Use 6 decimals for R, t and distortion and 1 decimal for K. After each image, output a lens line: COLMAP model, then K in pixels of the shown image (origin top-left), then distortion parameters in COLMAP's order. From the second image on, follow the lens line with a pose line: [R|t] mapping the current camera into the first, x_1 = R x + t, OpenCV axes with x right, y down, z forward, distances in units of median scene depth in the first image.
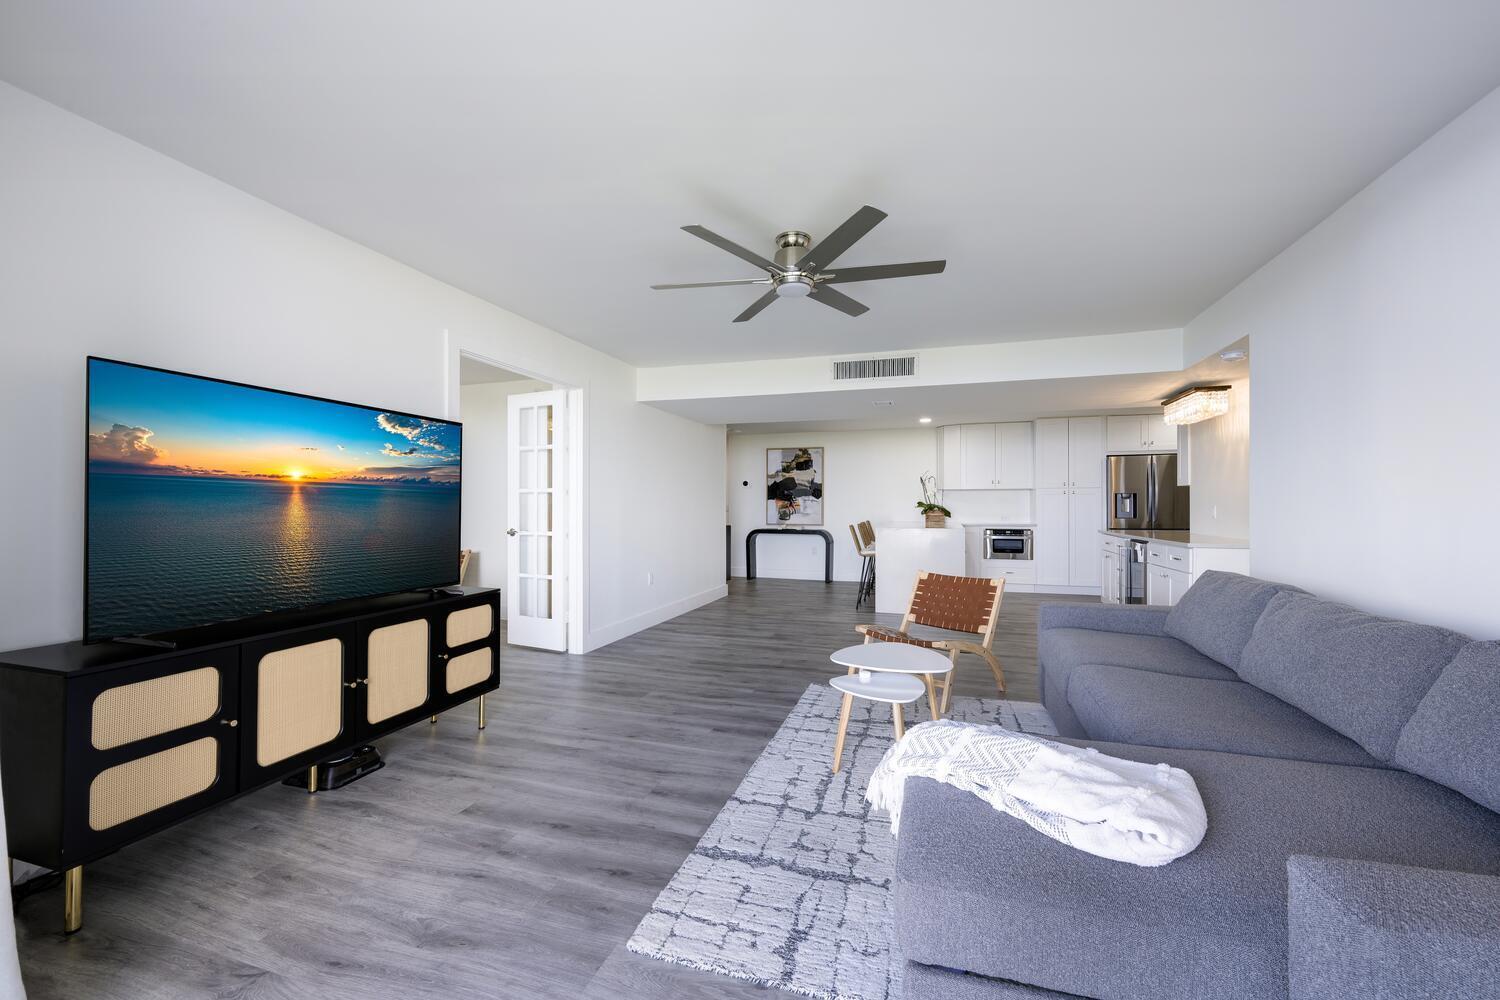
lens RADIAL K [[596.5, 0, 750.4], [0, 596.5, 493.3], [0, 0, 1]] dist [-0.000795, -0.000191]
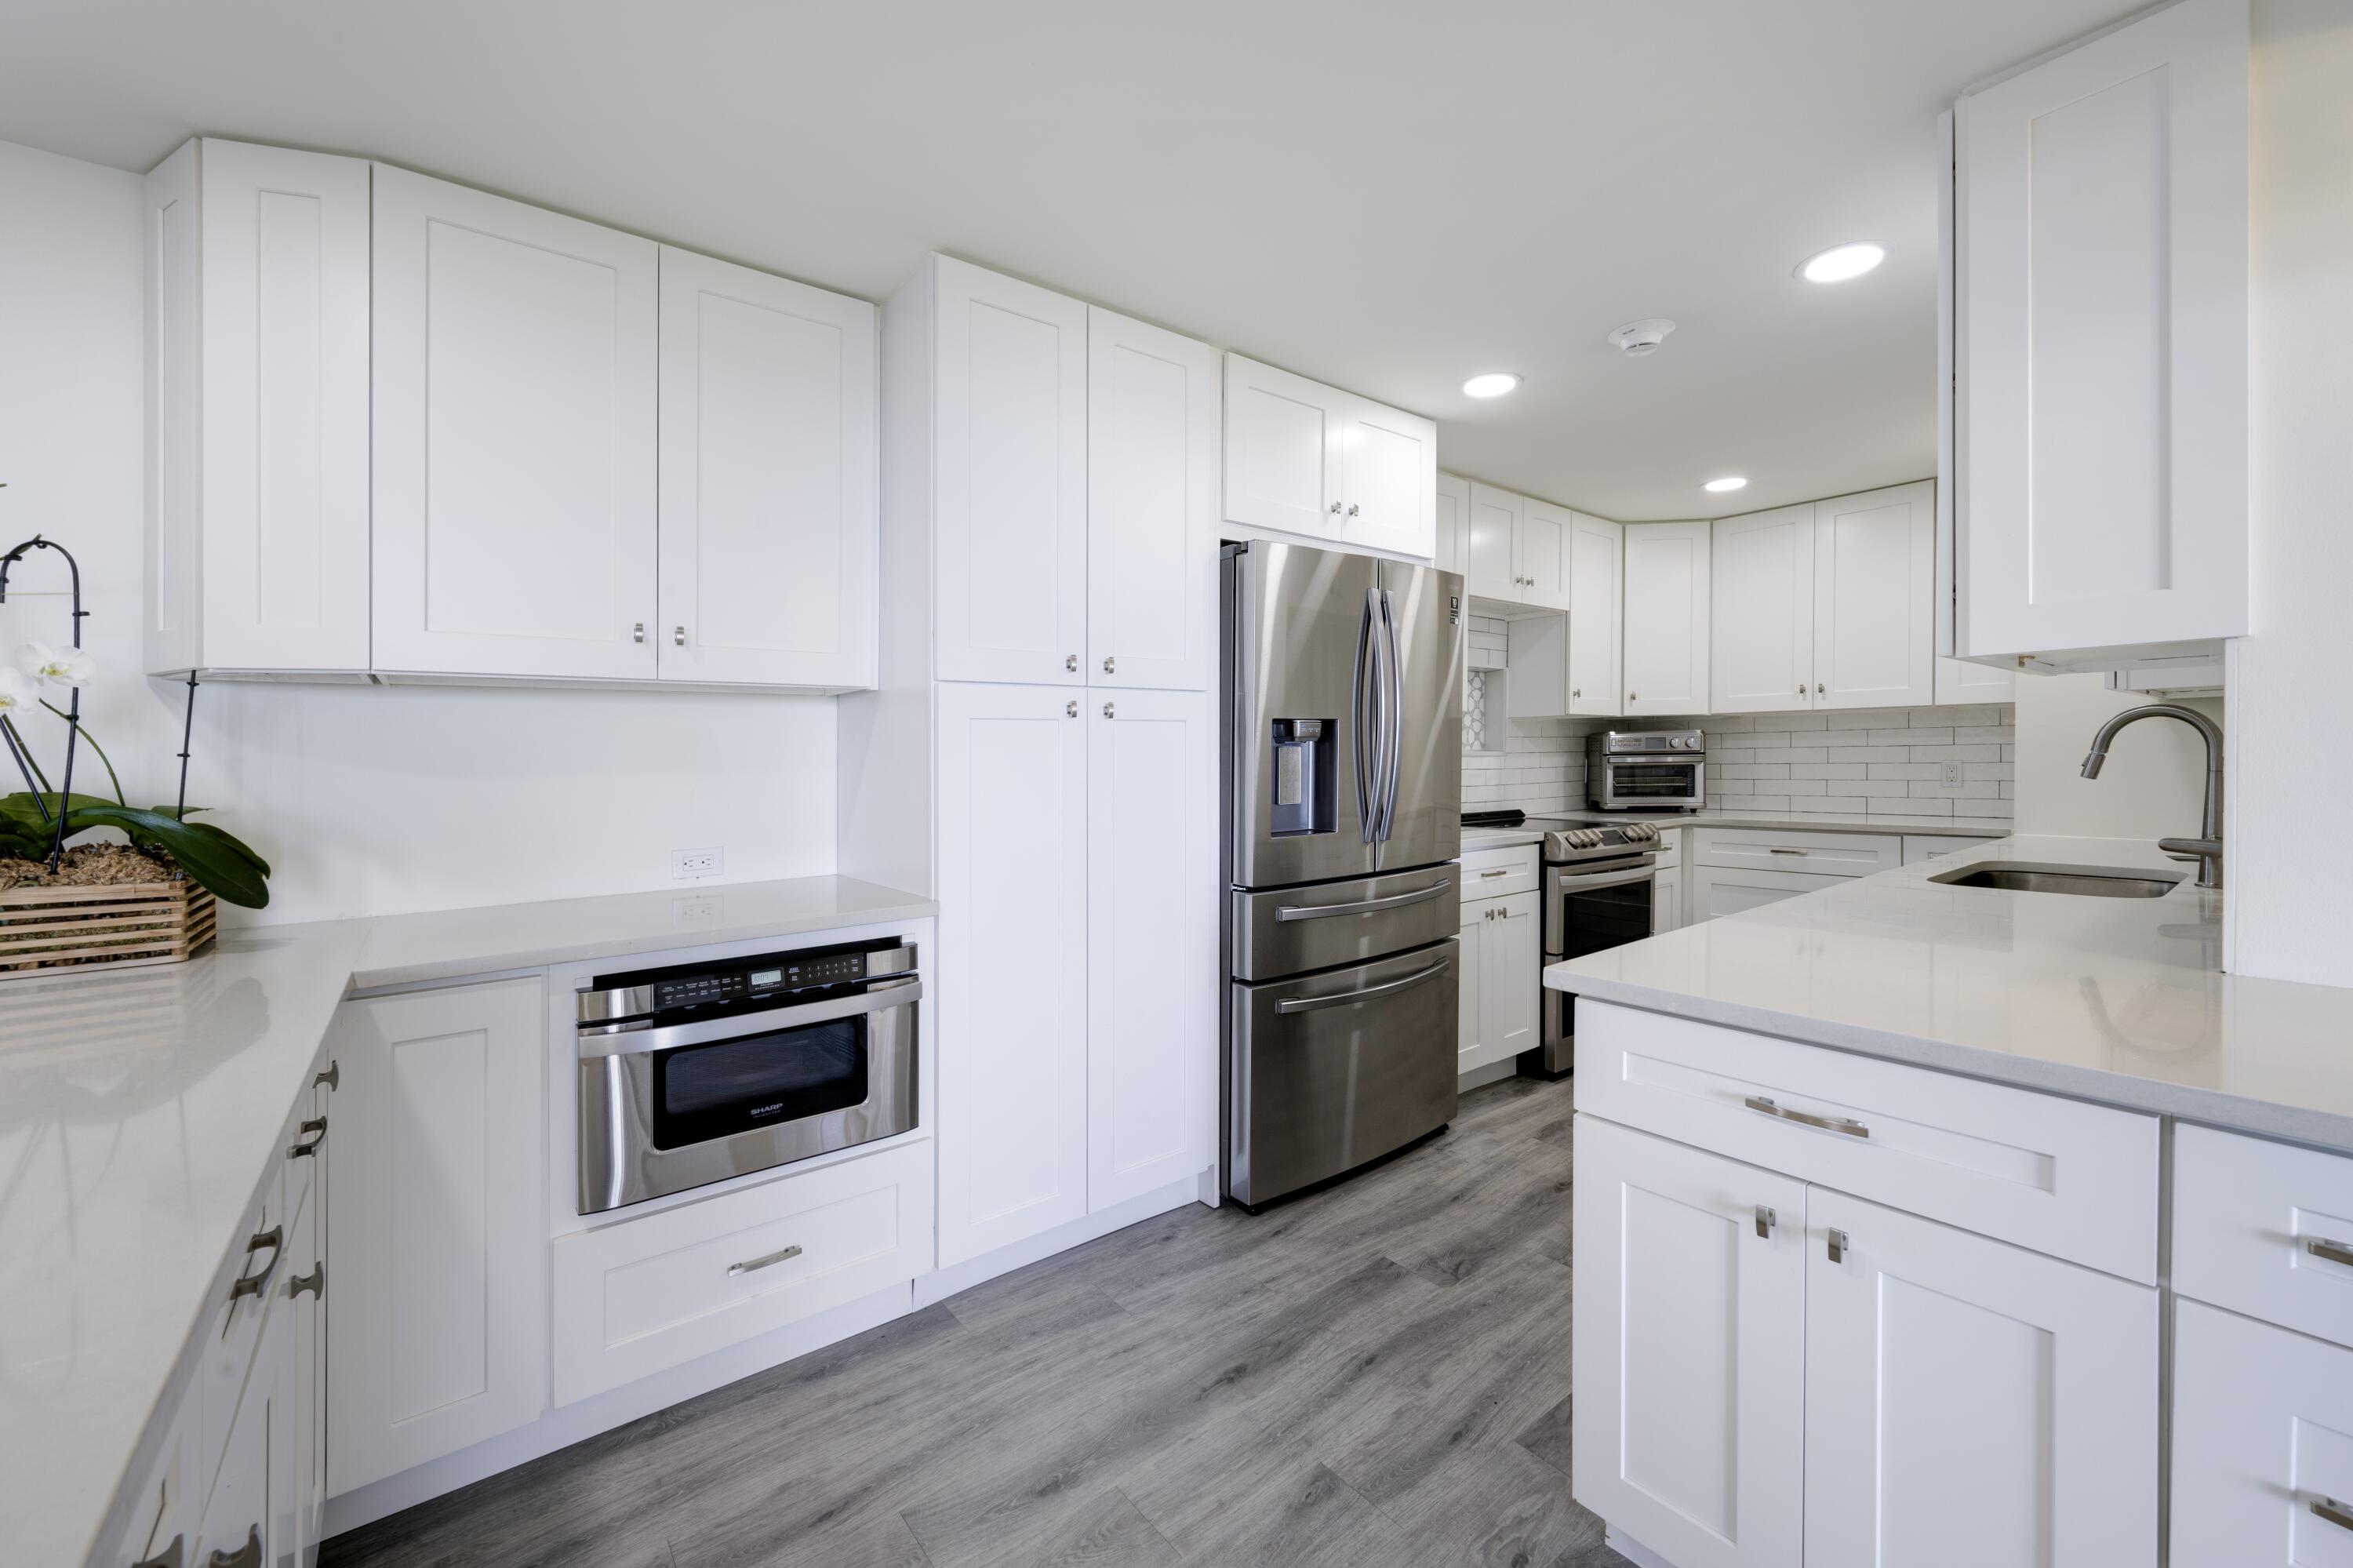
lens RADIAL K [[935.7, 0, 1177.1], [0, 935.7, 773.5], [0, 0, 1]] dist [-0.000795, -0.000191]
pose [[0.566522, -0.022873, 0.823729, 0.259214], [-0.003246, 0.999545, 0.029987, 0.007394], [-0.824040, -0.019662, 0.566190, 0.674445]]
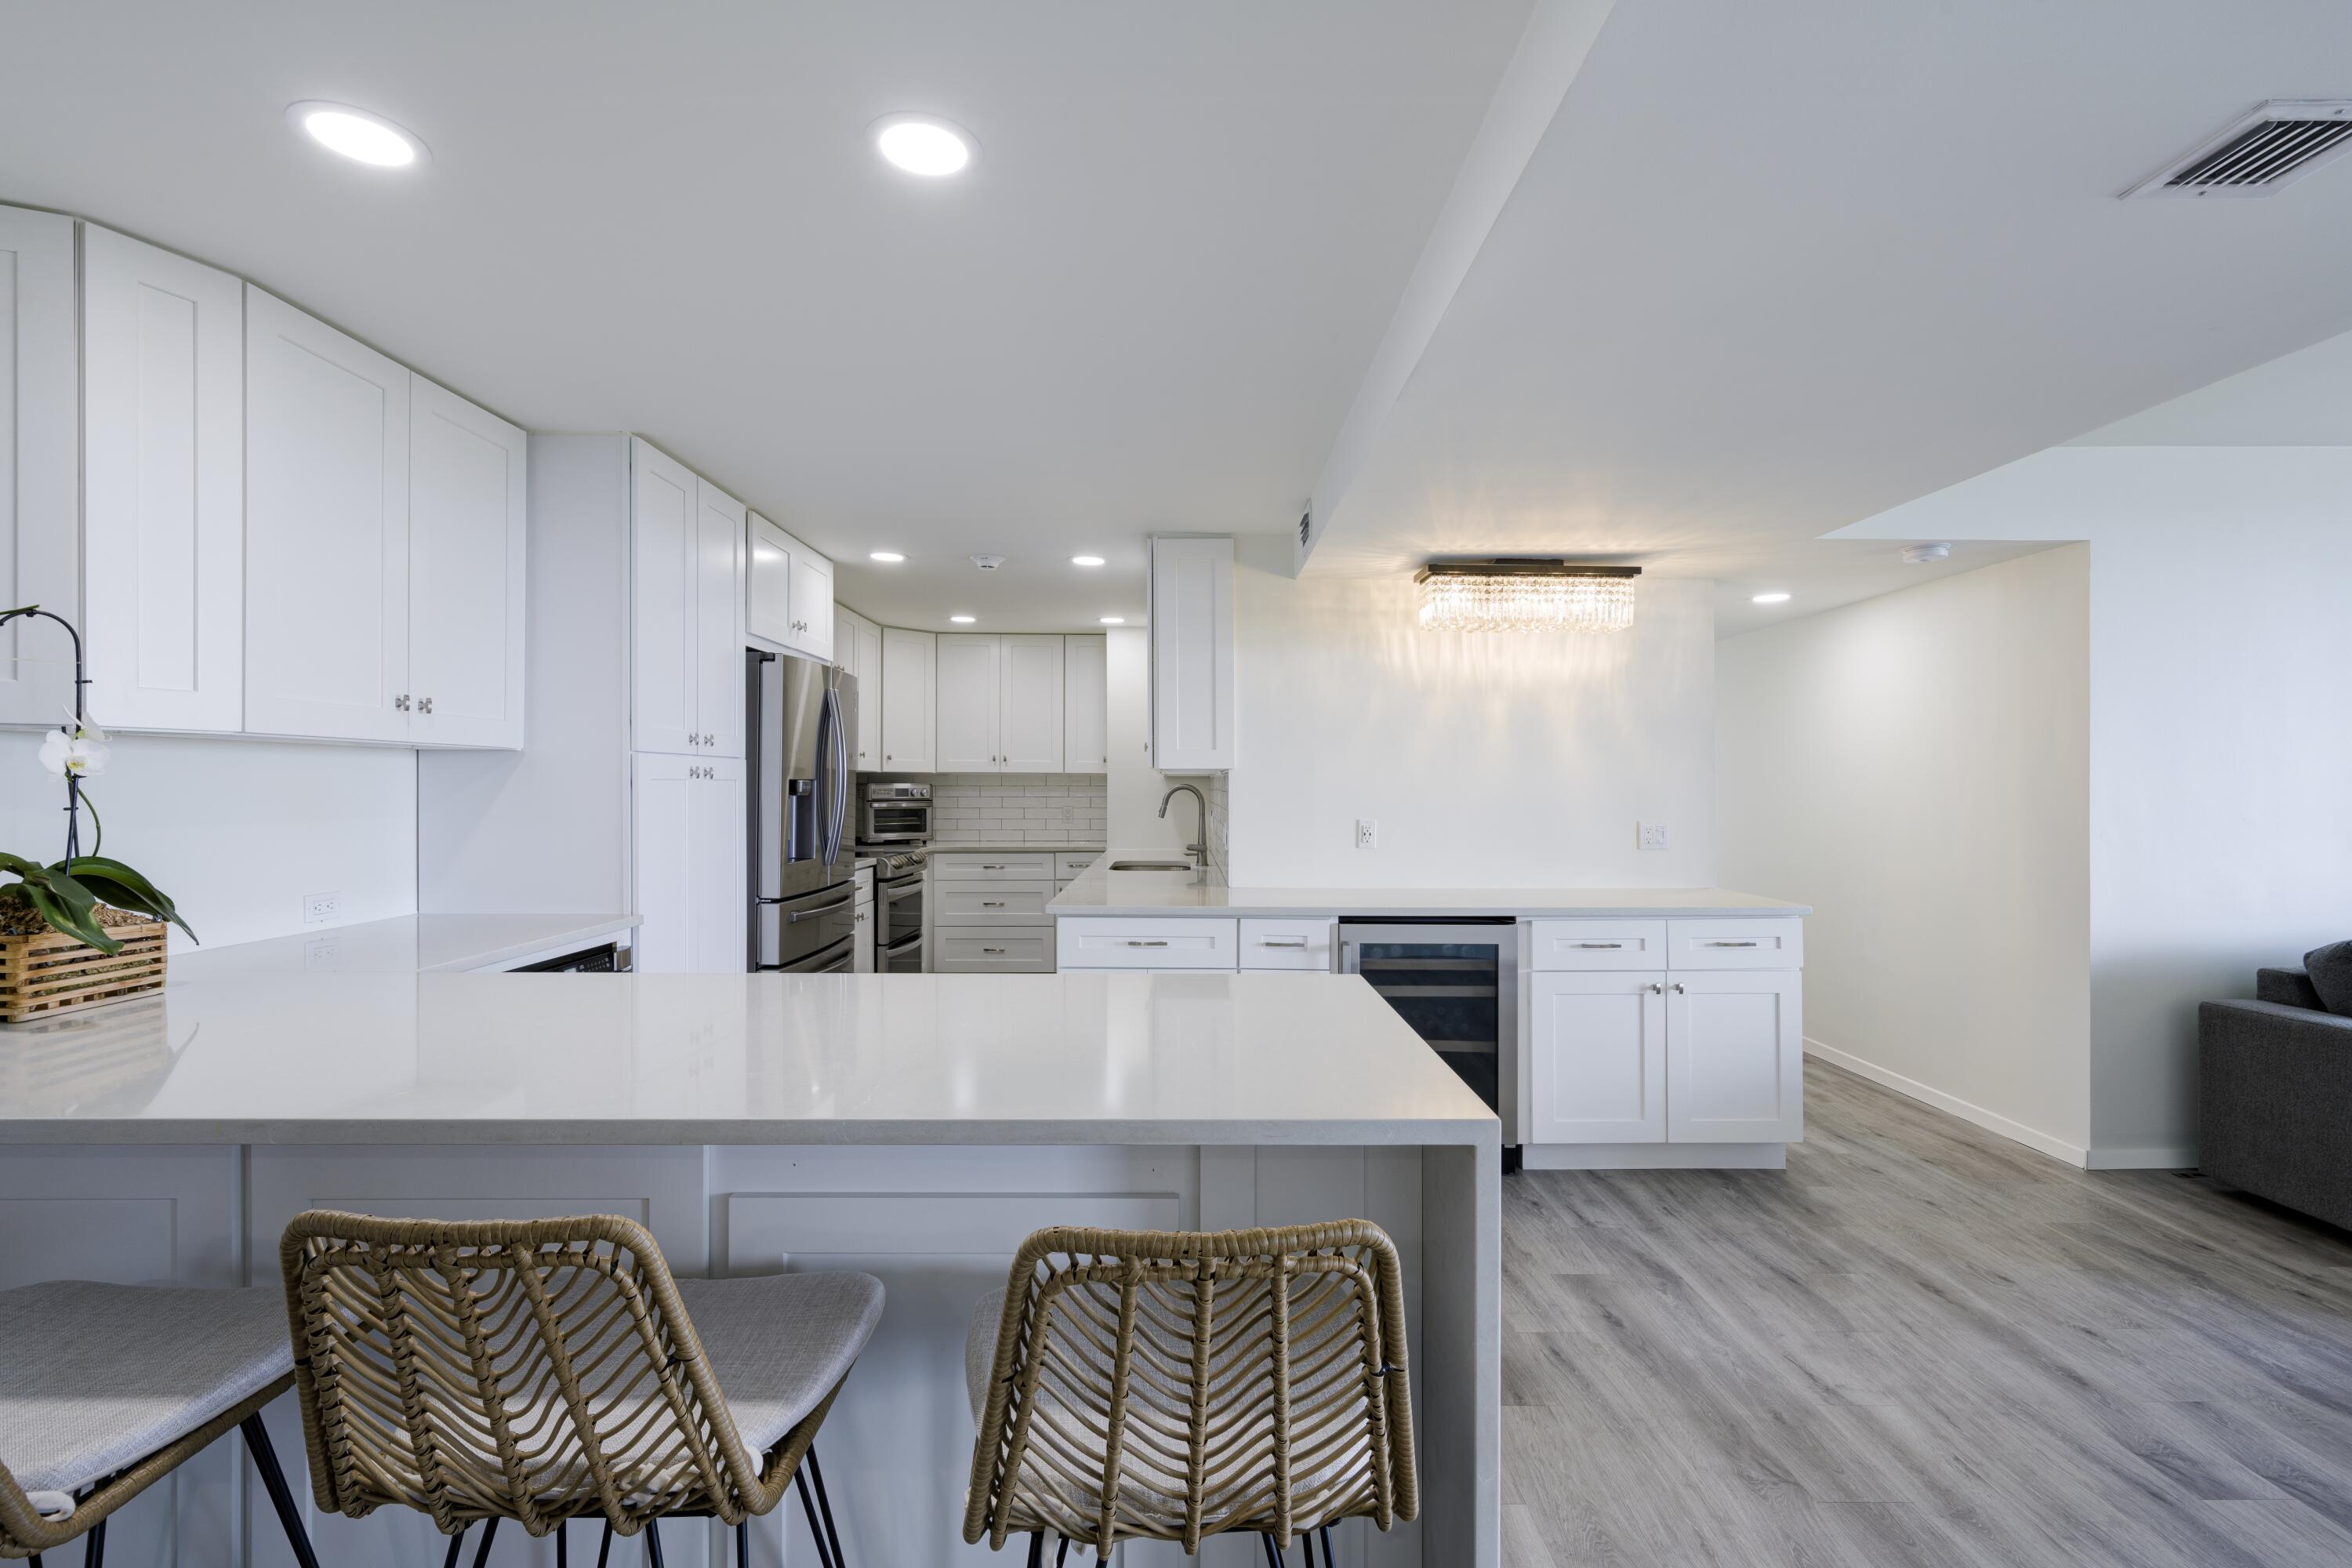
lens RADIAL K [[1059.8, 0, 1193.7], [0, 1059.8, 794.0], [0, 0, 1]] dist [-0.000225, 0.000178]
pose [[-0.311376, -0.006943, 0.950262, 0.039567], [-0.023176, 0.999731, -0.000290, 0.002021], [-0.950004, -0.022113, -0.311453, 0.779174]]
